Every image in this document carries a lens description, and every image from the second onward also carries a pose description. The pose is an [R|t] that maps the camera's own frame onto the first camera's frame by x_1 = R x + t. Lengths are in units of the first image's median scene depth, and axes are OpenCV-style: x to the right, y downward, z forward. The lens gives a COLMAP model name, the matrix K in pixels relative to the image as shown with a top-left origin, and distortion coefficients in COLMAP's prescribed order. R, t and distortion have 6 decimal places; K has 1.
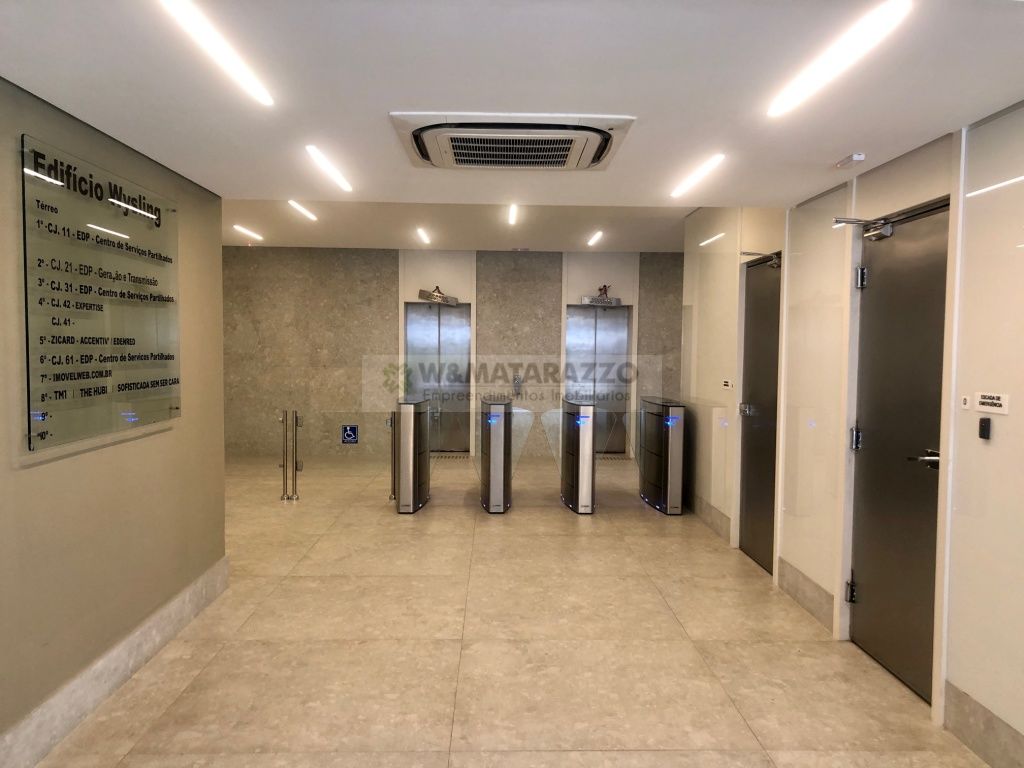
lens RADIAL K [[823.2, 0, 515.4], [0, 823.2, 390.5], [0, 0, 1]] dist [0.003898, 0.007016]
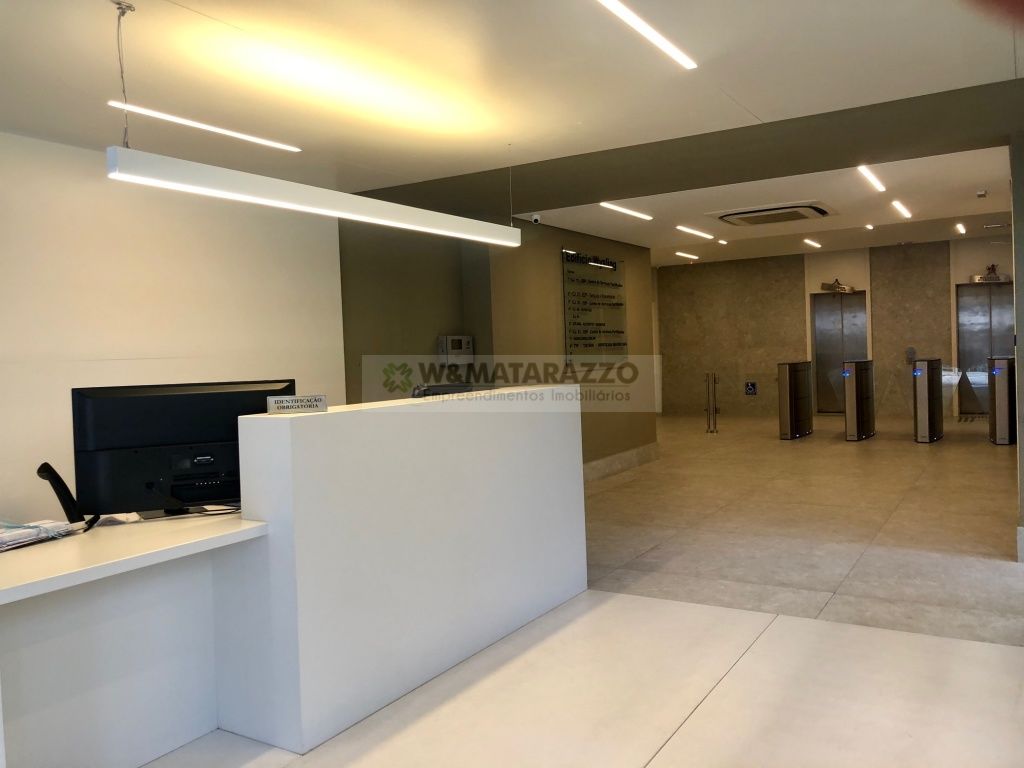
lens RADIAL K [[823.2, 0, 512.1], [0, 823.2, 383.3], [0, 0, 1]] dist [0.003898, 0.007016]
pose [[0.835616, -0.023123, -0.548828, 0.178445], [0.018337, 0.999731, -0.014200, 0.041405], [0.549008, 0.001802, 0.835815, -0.326377]]
